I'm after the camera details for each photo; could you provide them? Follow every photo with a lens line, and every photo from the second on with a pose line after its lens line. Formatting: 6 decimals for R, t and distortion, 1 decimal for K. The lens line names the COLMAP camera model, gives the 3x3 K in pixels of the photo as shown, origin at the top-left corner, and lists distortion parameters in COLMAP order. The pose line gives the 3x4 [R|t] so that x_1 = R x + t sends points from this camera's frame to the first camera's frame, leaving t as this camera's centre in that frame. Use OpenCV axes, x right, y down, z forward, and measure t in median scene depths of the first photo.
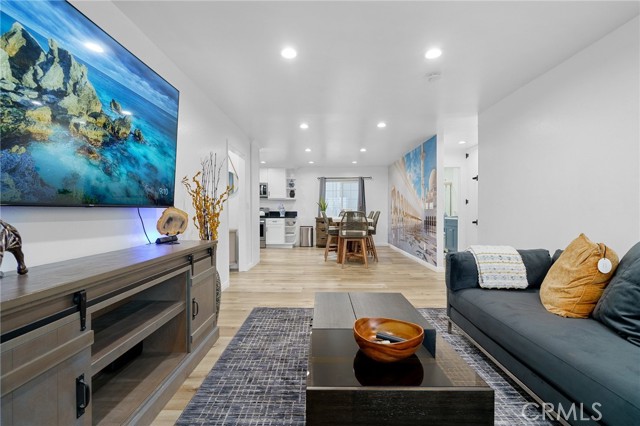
lens RADIAL K [[282.6, 0, 322.2], [0, 282.6, 220.1], [0, 0, 1]] dist [-0.000328, -0.000018]
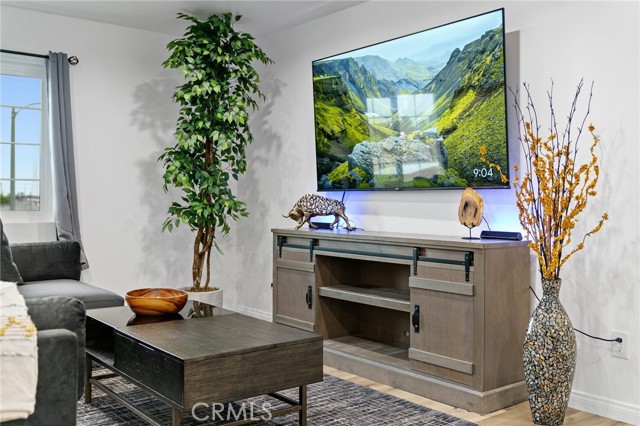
lens RADIAL K [[629.0, 0, 309.1], [0, 629.0, 203.0], [0, 0, 1]] dist [0.001791, -0.005874]
pose [[-0.792850, -0.000037, -0.609417, 0.193387], [-0.023260, 0.999273, 0.030200, -0.011263], [0.608973, 0.038119, -0.792274, 0.506354]]
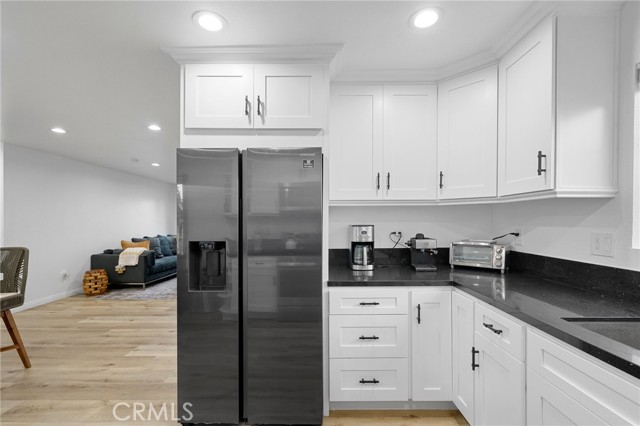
lens RADIAL K [[282.6, 0, 322.2], [0, 282.6, 220.1], [0, 0, 1]] dist [-0.000328, -0.000018]
pose [[-0.999958, 0.002556, 0.008747, -0.272770], [0.002795, 0.999621, 0.027402, -0.056344], [-0.008674, 0.027426, -0.999586, 0.926150]]
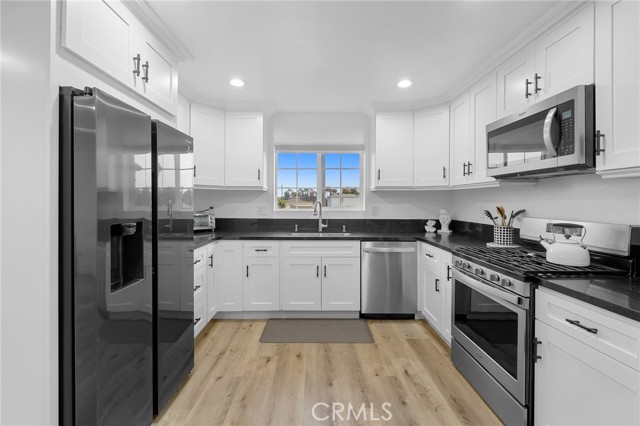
lens RADIAL K [[274.7, 0, 316.7], [0, 274.7, 202.1], [0, 0, 1]] dist [-0.000238, -0.000081]
pose [[0.009478, 0.003286, -0.999950, -0.025466], [-0.036574, 0.999327, 0.002937, -0.052035], [0.999286, 0.036544, 0.009592, 0.825772]]
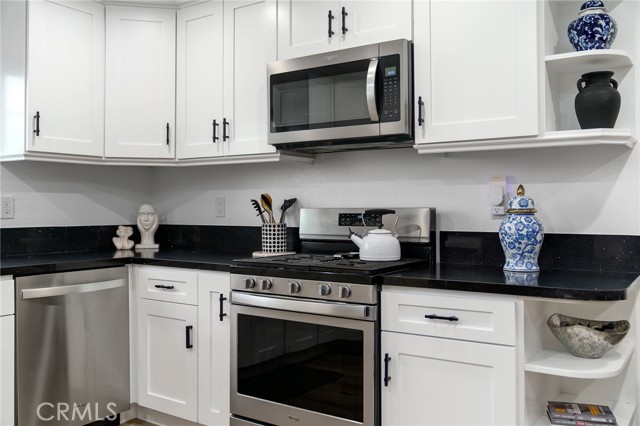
lens RADIAL K [[584.2, 0, 320.4], [0, 584.2, 201.1], [0, 0, 1]] dist [0.000080, 0.003478]
pose [[0.828698, -0.008447, -0.559632, -0.062826], [-0.016248, 0.999102, -0.039140, -0.034256], [0.559460, 0.041528, 0.827816, 0.718467]]
